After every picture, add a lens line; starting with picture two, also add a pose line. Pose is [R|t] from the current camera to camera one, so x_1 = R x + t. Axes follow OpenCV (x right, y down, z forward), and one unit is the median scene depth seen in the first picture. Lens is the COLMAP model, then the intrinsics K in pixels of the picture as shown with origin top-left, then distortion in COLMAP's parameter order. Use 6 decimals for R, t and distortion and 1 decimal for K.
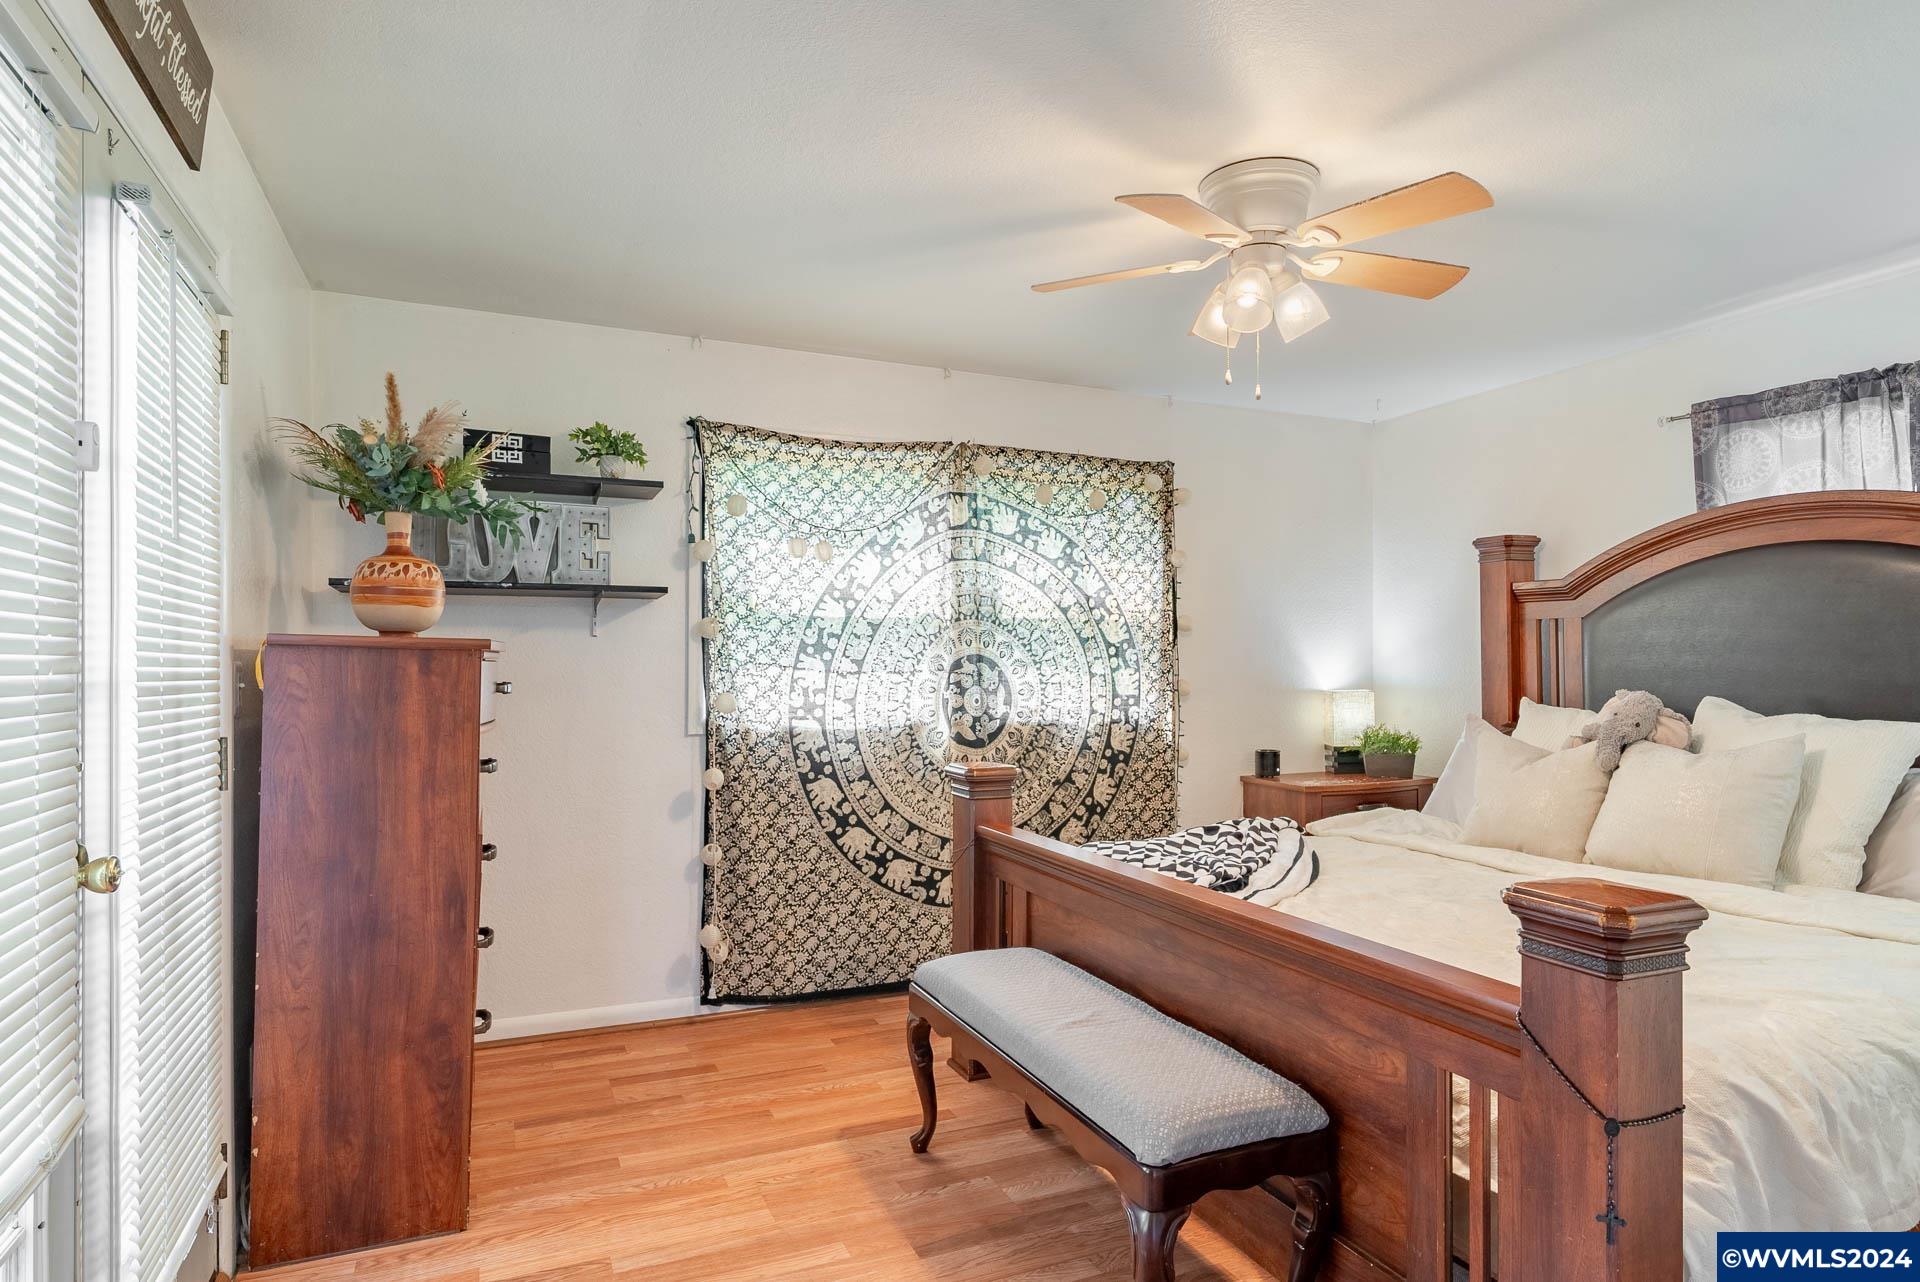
lens RADIAL K [[1062.3, 0, 960.0], [0, 1062.3, 641.0], [0, 0, 1]] dist [0.020834, -0.000272]
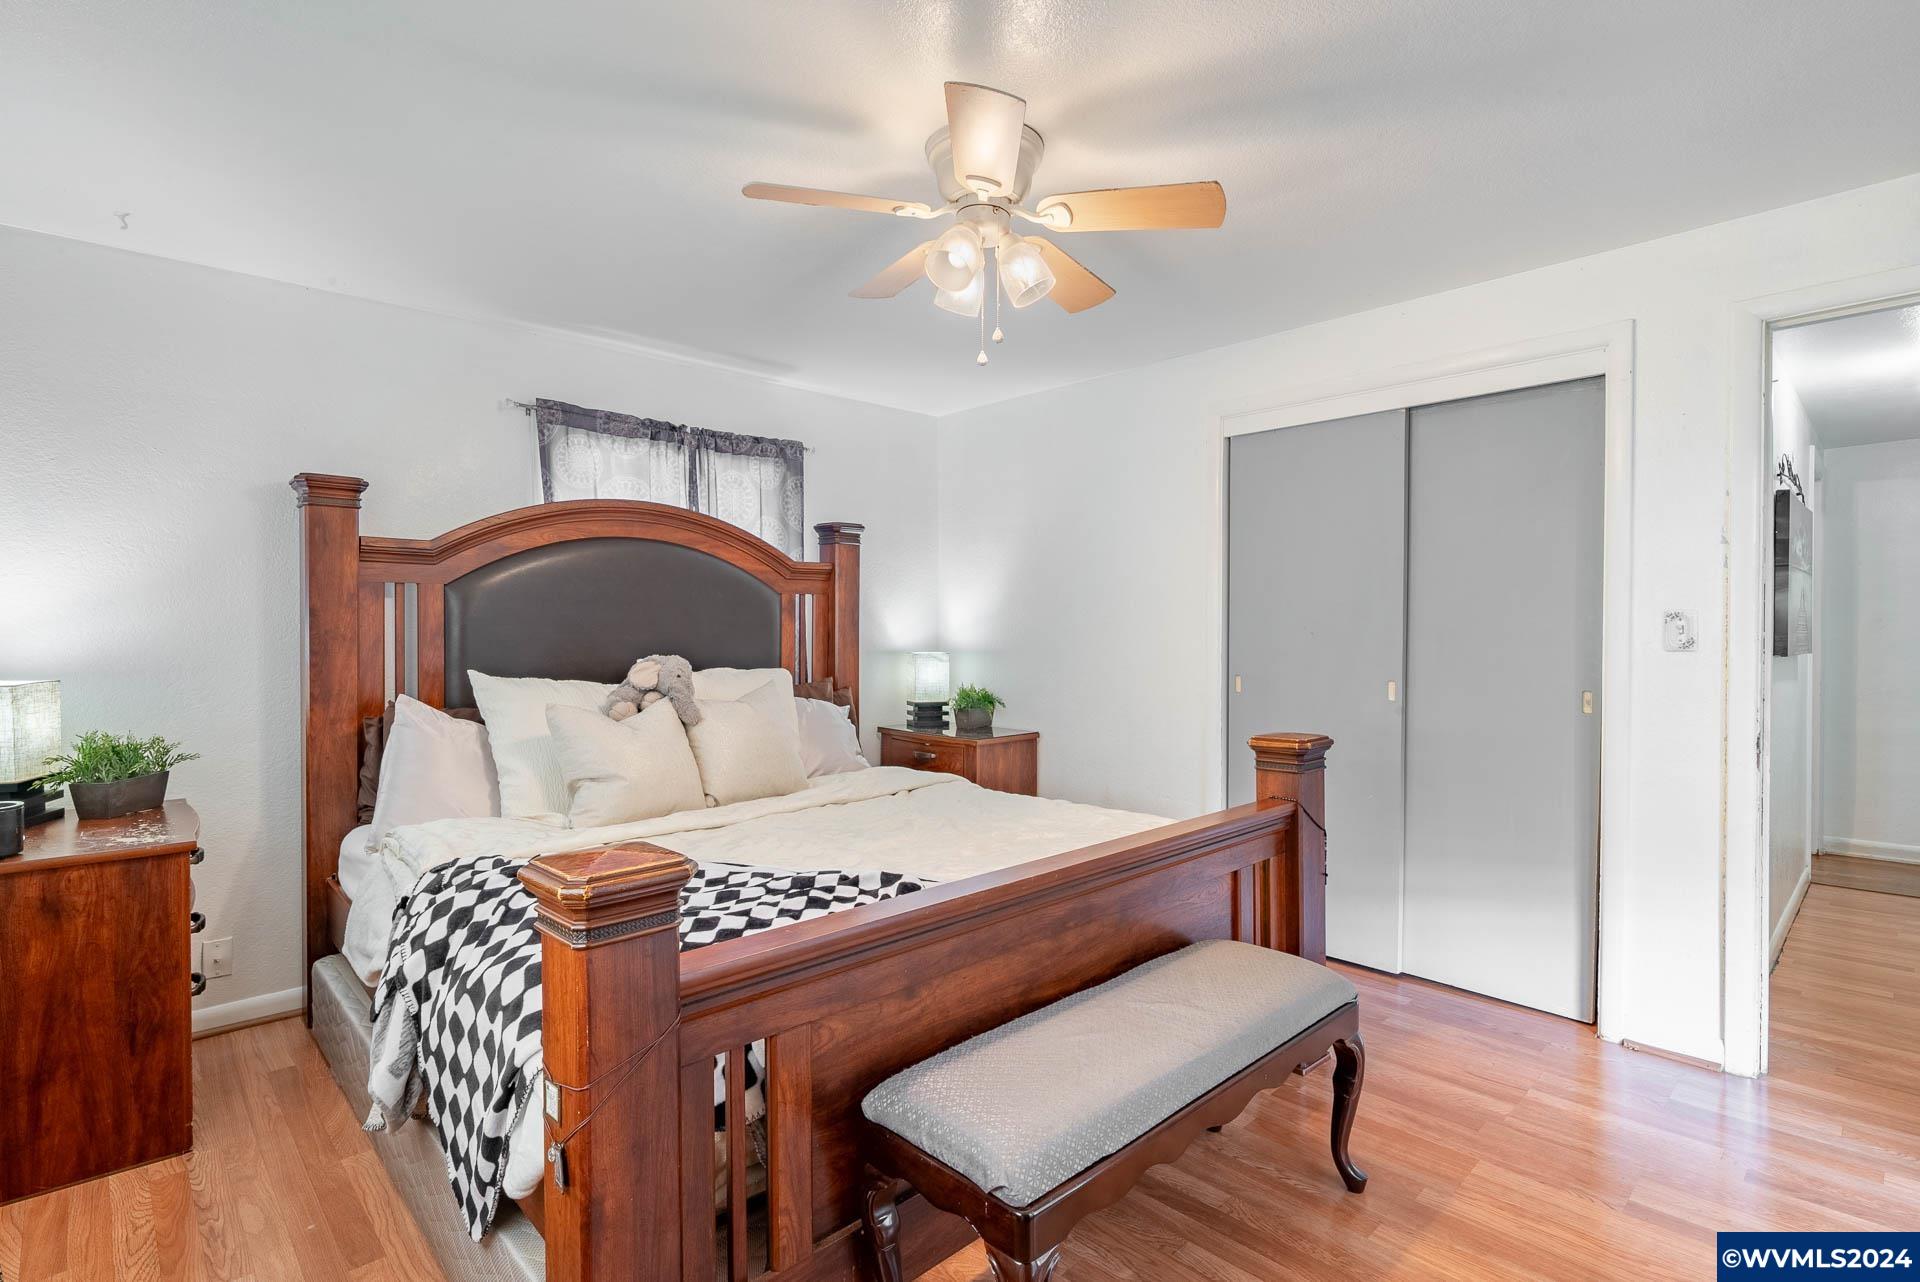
lens RADIAL K [[951.1, 0, 960.0], [0, 951.1, 641.0], [0, 0, 1]] dist [0.000217, 0.000017]
pose [[-0.354314, 0.003766, 0.935119, -0.403363], [-0.013198, 0.999872, -0.009027, 0.032714], [-0.935033, -0.015540, -0.354219, 1.006994]]
